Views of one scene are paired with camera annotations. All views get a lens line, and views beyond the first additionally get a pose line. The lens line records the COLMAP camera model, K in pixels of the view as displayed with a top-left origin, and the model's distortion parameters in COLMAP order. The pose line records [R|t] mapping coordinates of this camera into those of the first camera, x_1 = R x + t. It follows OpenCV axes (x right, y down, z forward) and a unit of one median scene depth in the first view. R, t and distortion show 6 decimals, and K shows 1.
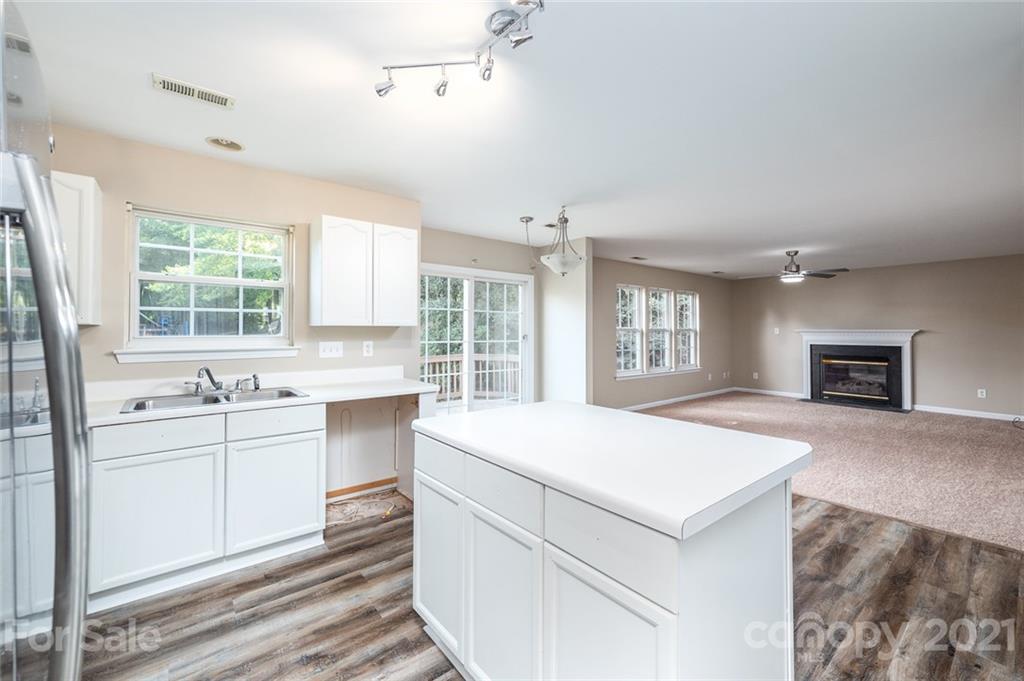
lens RADIAL K [[416.2, 0, 515.2], [0, 416.2, 324.2], [0, 0, 1]] dist [-0.001814, -0.000620]
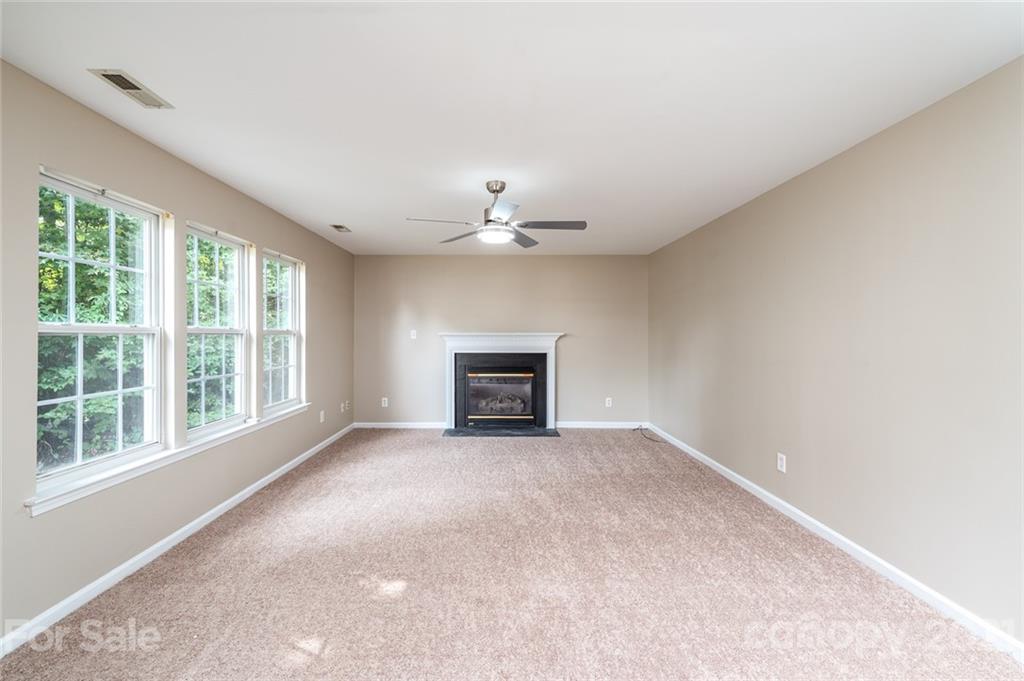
lens RADIAL K [[416.2, 0, 480.3], [0, 416.2, 334.5], [0, 0, 1]] dist [-0.001814, -0.000620]
pose [[0.644575, 0.000411, 0.764541, 0.185399], [-0.010805, 0.999905, 0.008572, 0.009527], [-0.764464, -0.013787, 0.644519, 0.502753]]
